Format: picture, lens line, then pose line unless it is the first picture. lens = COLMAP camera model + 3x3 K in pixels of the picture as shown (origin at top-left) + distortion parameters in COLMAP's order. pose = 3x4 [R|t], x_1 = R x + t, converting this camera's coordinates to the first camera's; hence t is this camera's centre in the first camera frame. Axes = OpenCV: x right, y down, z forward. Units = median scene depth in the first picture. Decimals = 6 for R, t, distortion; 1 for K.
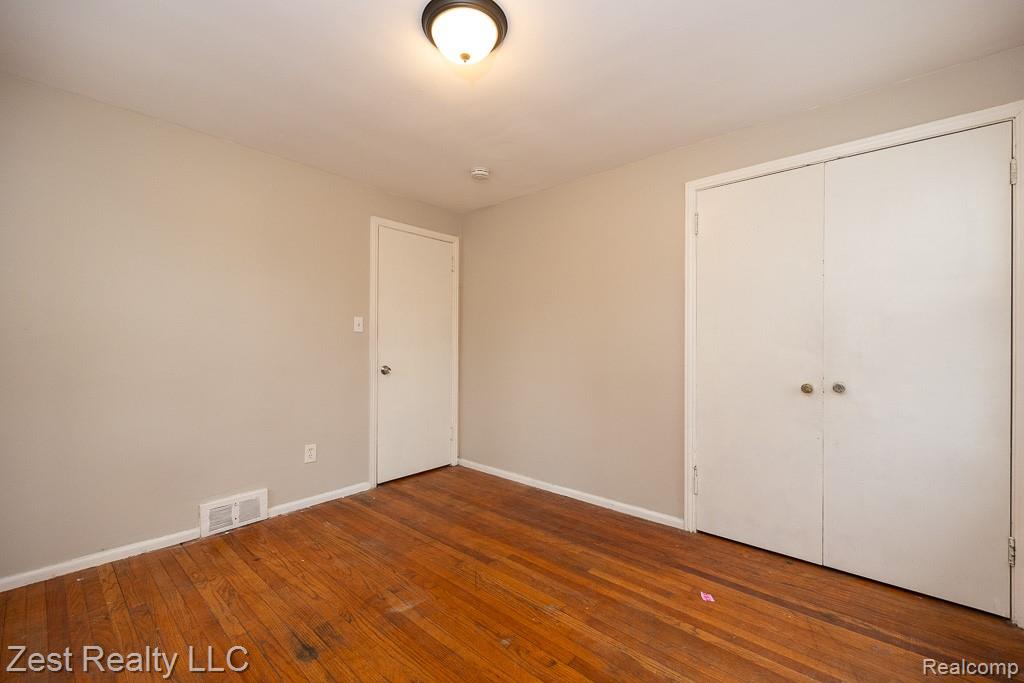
lens RADIAL K [[404.4, 0, 508.6], [0, 404.4, 342.1], [0, 0, 1]] dist [-0.000527, 0.000133]
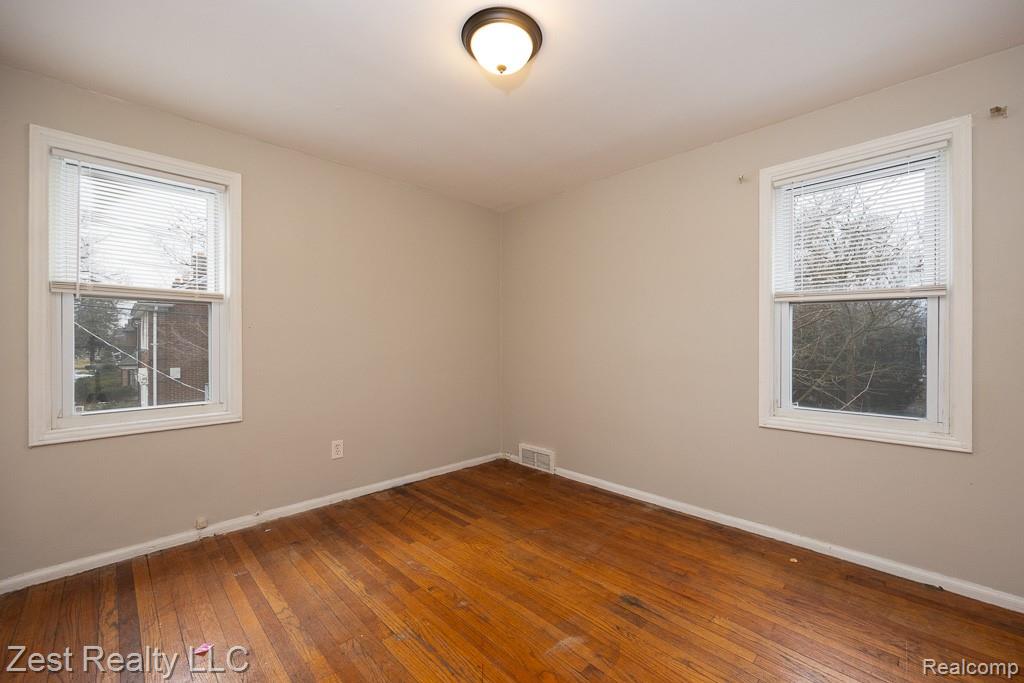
lens RADIAL K [[404.4, 0, 515.6], [0, 404.4, 341.1], [0, 0, 1]] dist [-0.000527, 0.000133]
pose [[-0.997225, -0.000653, 0.074441, -0.222813], [-0.001114, 0.999980, -0.006146, 0.016400], [-0.074435, -0.006212, -0.997206, 1.992304]]
